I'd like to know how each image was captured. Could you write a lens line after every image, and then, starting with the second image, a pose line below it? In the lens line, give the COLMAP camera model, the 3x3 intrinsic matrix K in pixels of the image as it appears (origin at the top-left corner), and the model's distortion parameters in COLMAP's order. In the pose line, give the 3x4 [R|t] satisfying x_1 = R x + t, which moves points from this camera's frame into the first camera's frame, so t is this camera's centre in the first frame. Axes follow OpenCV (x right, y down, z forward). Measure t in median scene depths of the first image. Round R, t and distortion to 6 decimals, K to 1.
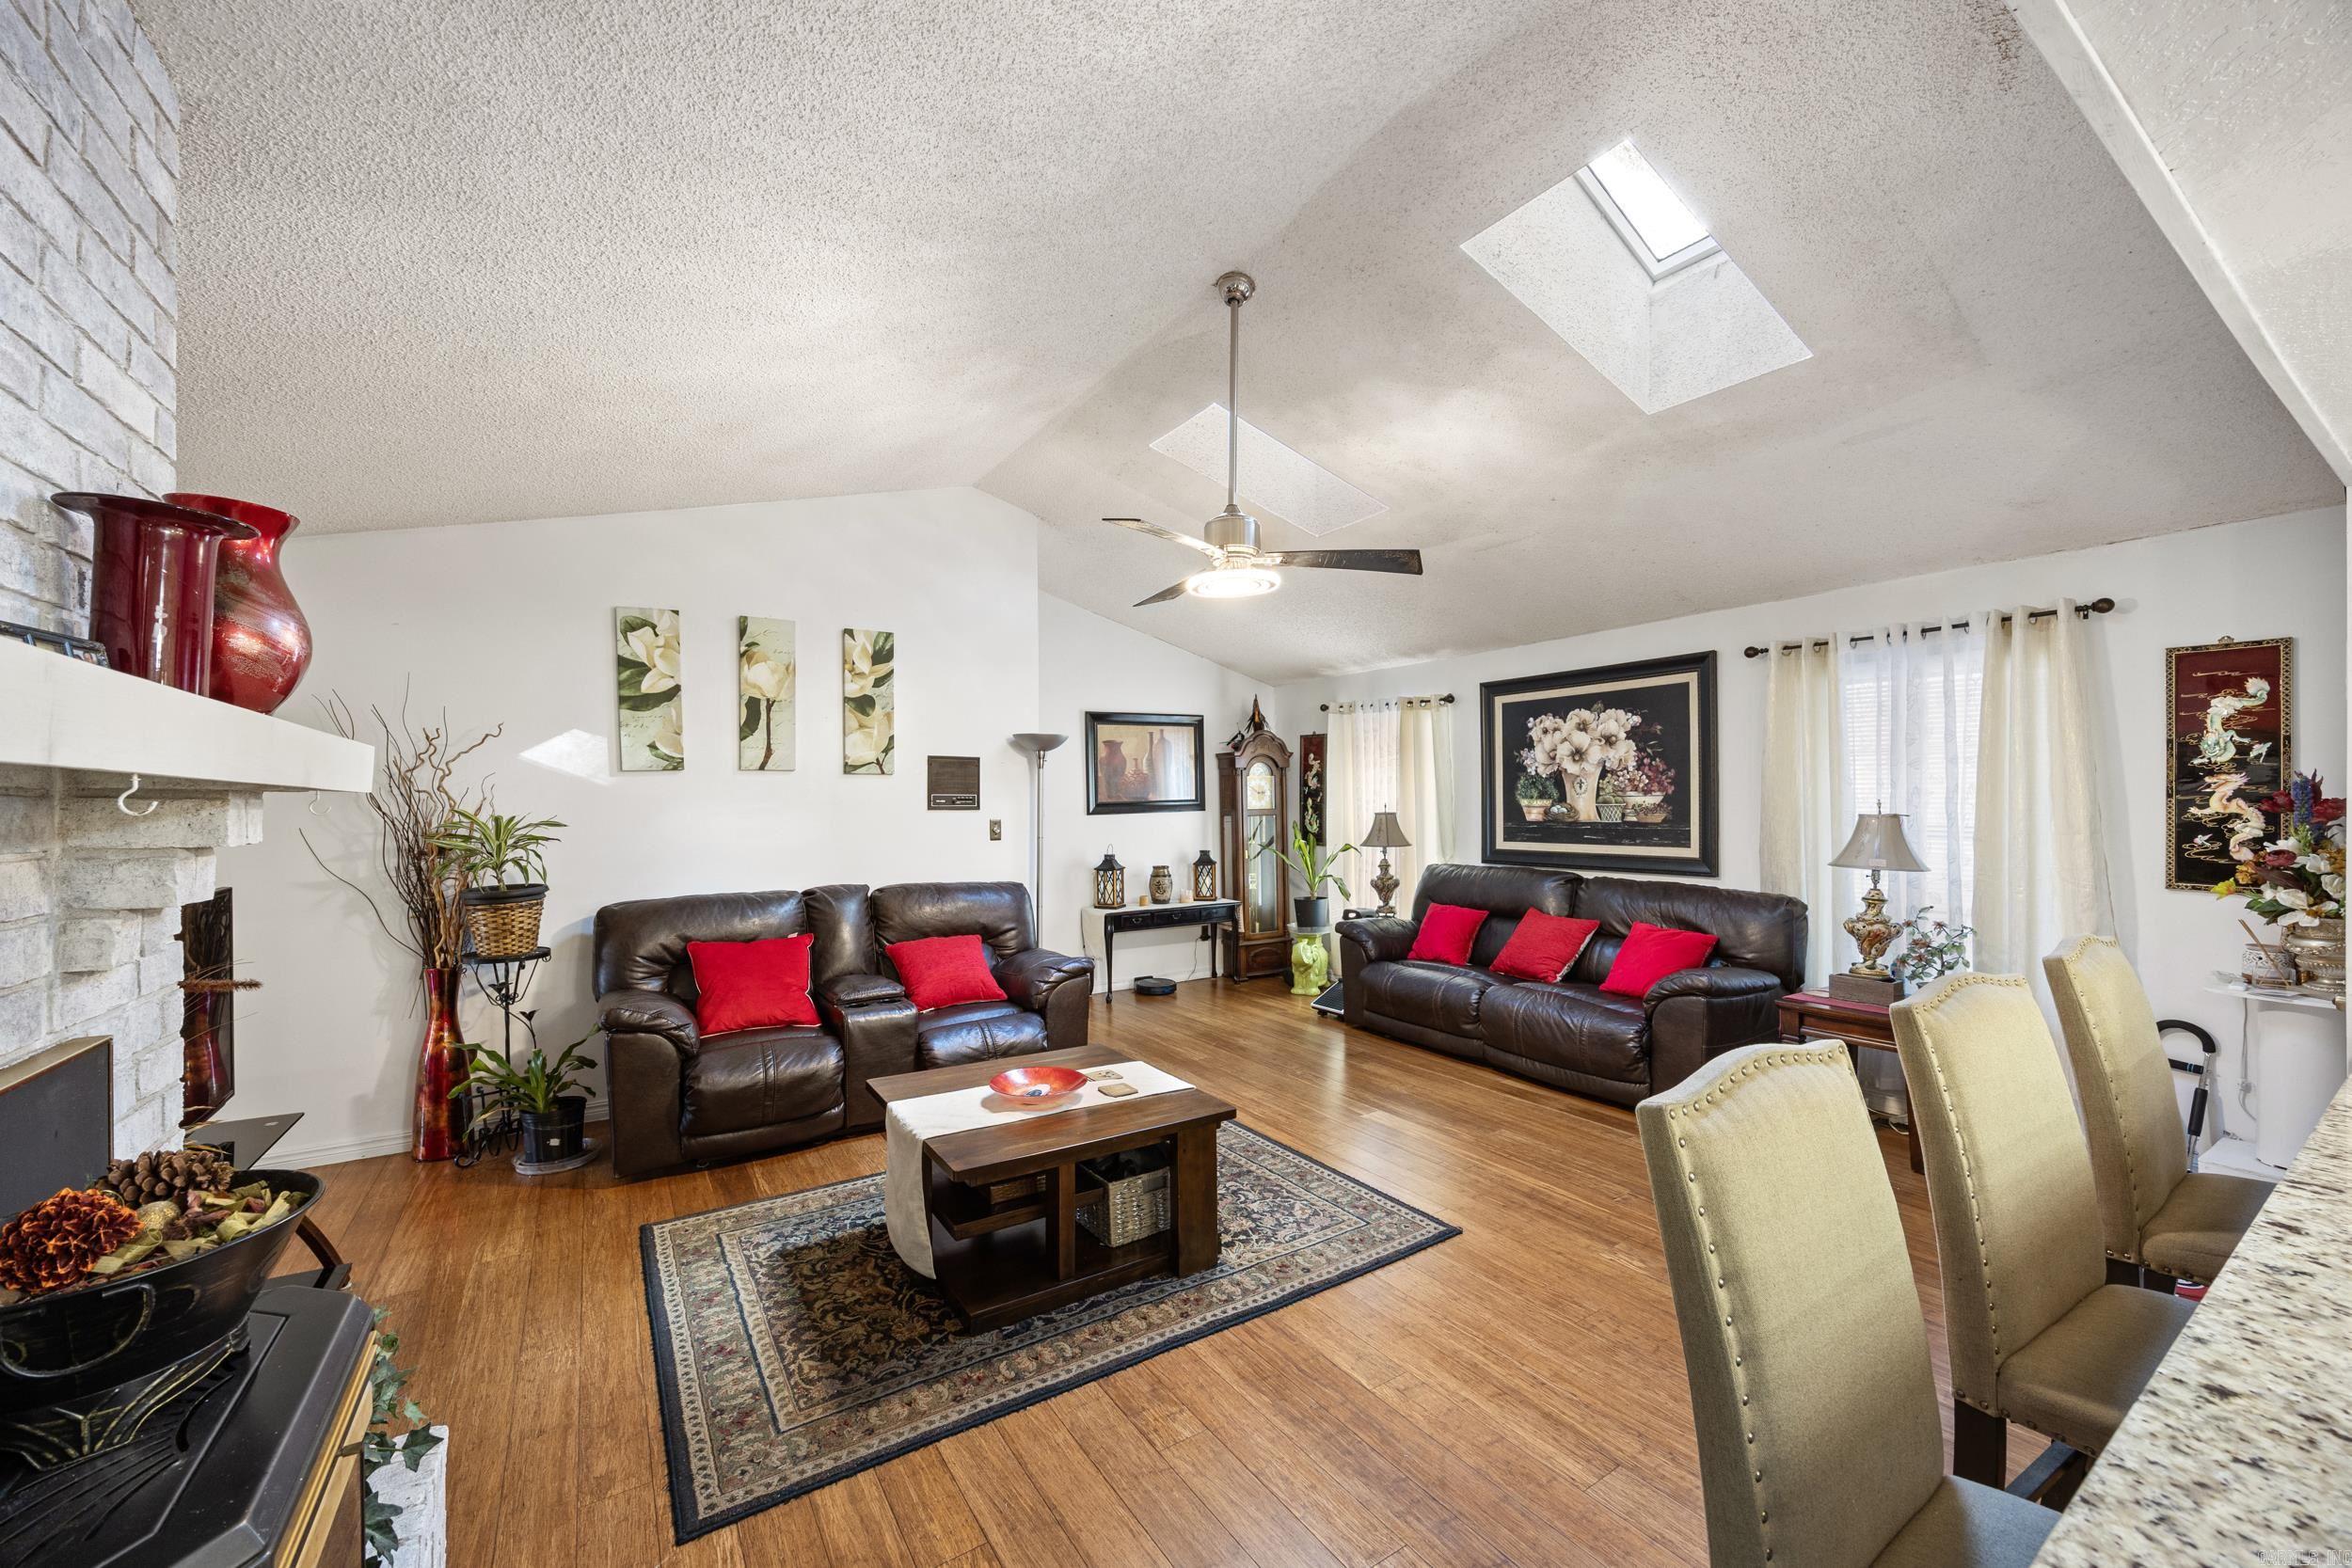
lens RADIAL K [[915.4, 0, 1188.0], [0, 915.4, 794.0], [0, 0, 1]] dist [-0.004558, -0.000098]
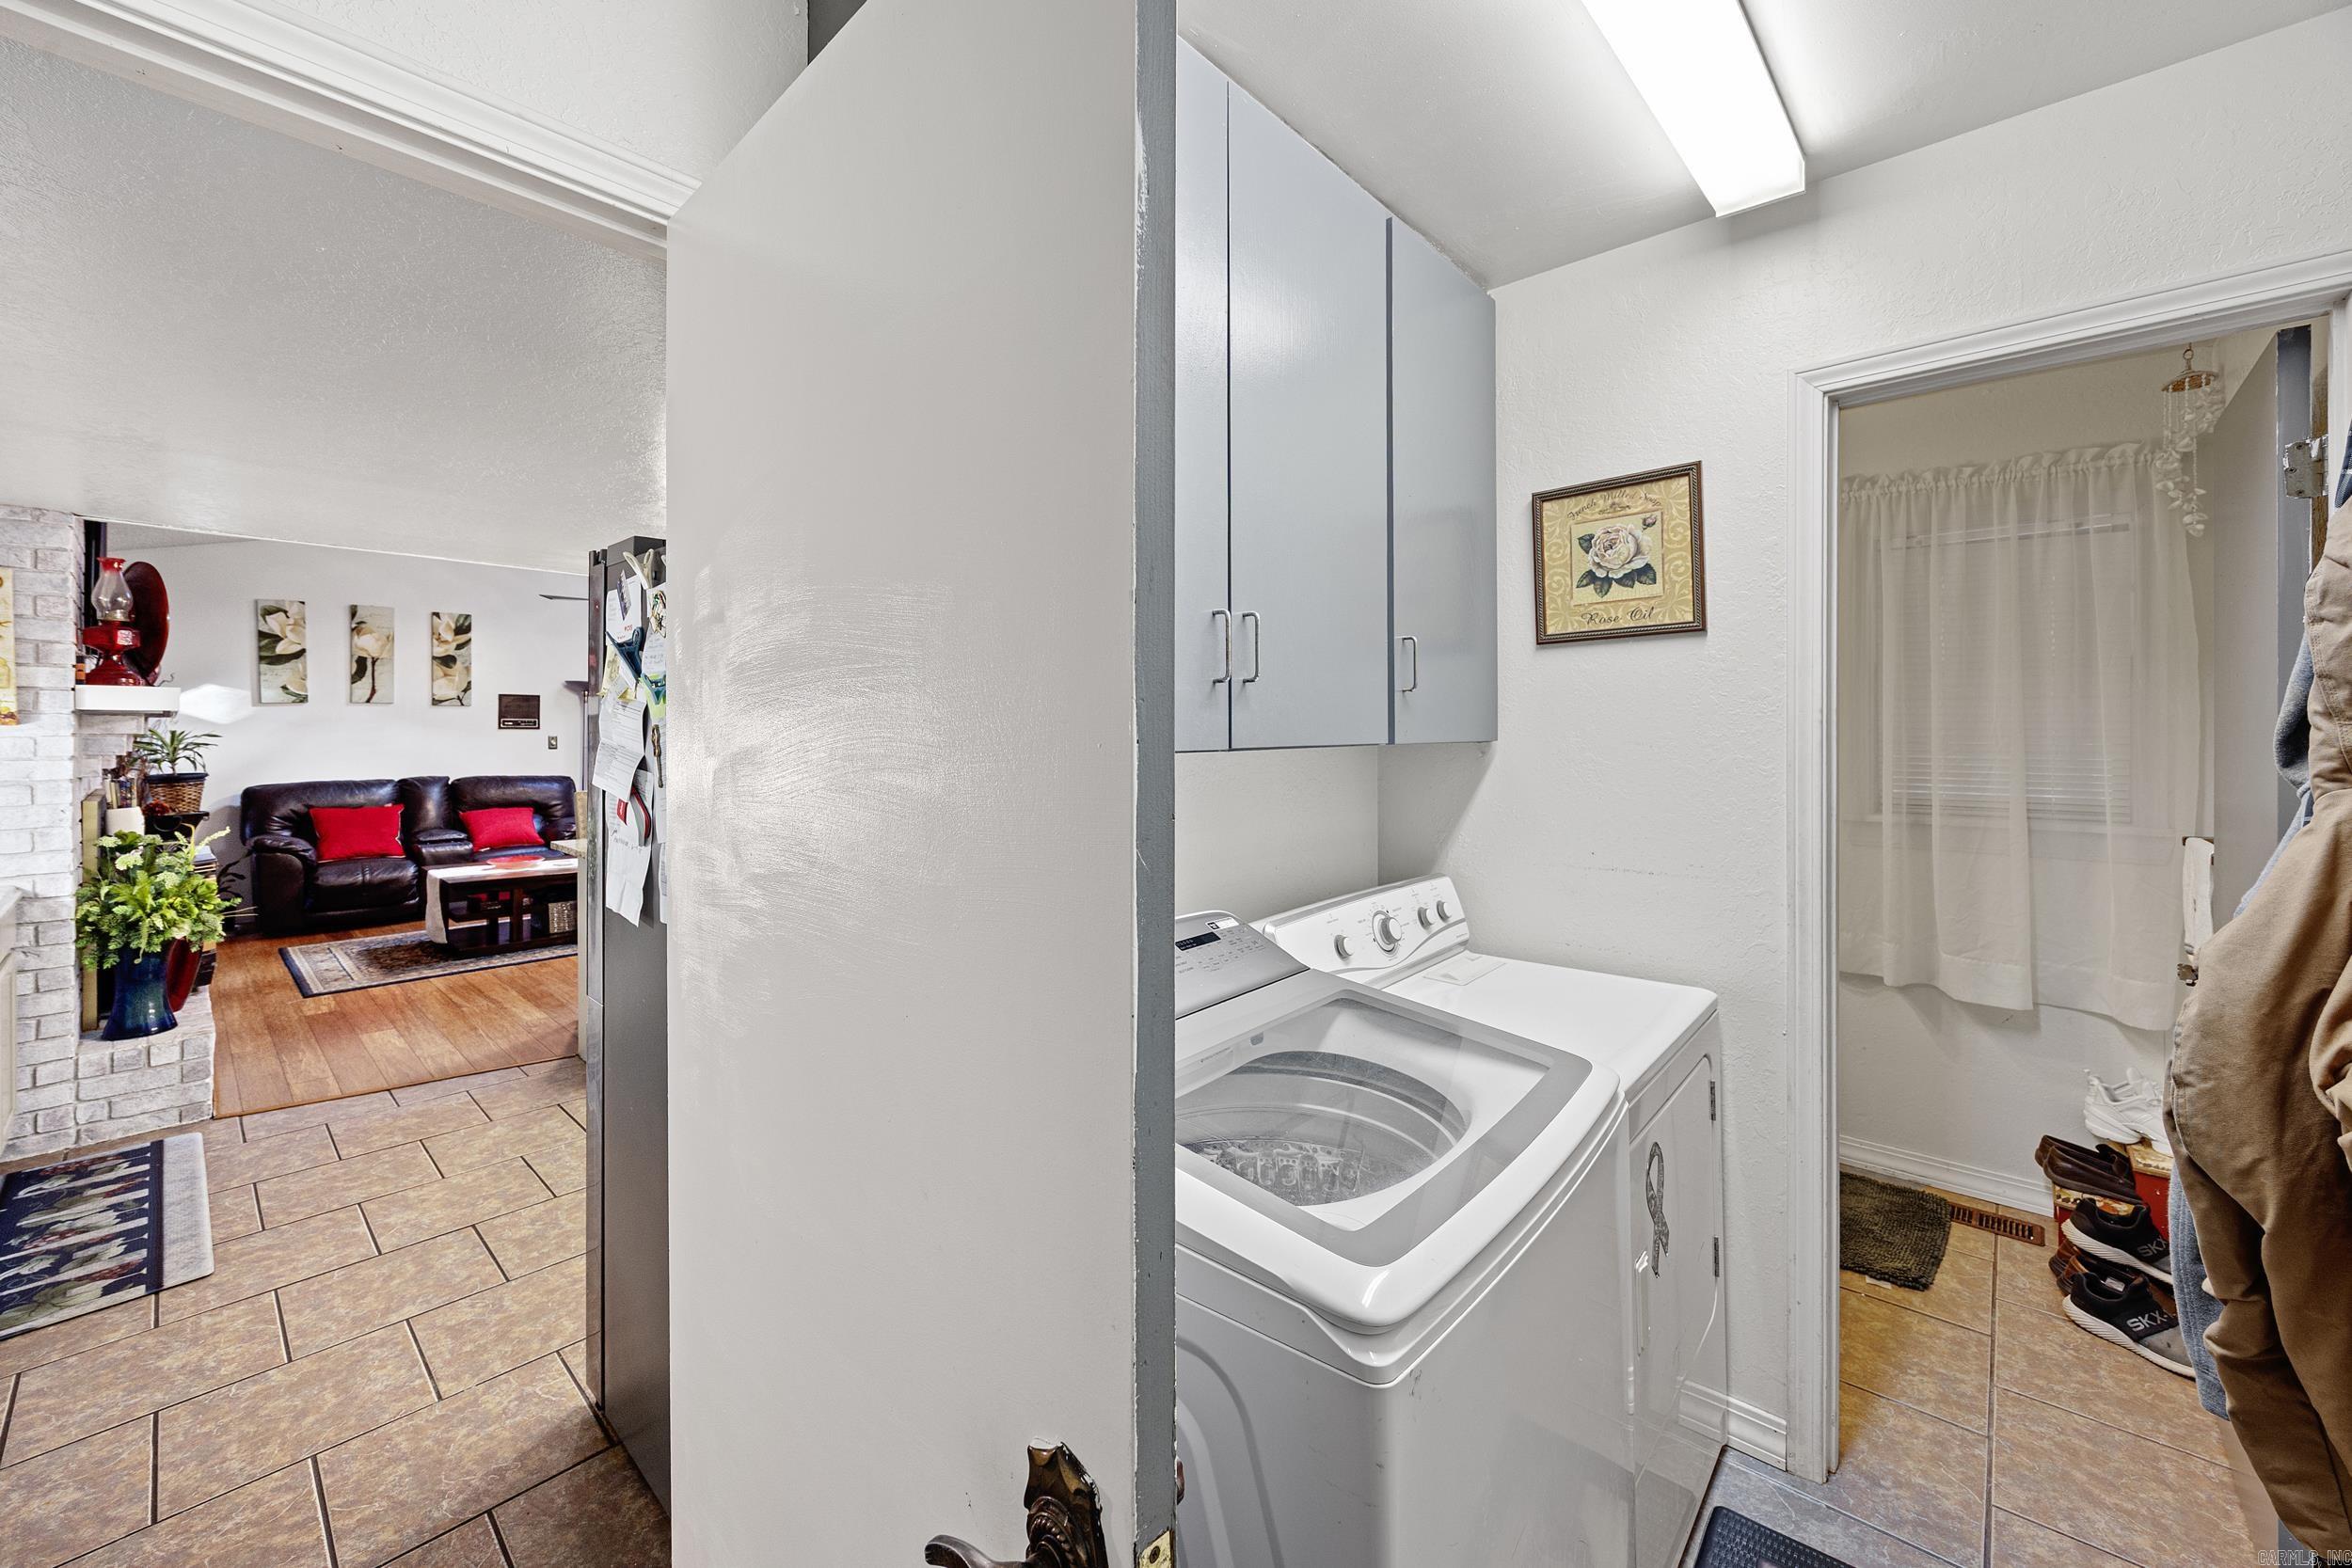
lens RADIAL K [[915.4, 0, 1179.8], [0, 915.4, 723.6], [0, 0, 1]] dist [-0.004558, -0.000098]
pose [[0.967497, 0.003440, 0.252858, 0.507317], [-0.004117, 0.999989, 0.002145, 0.000198], [-0.252848, -0.003116, 0.967501, -0.904976]]
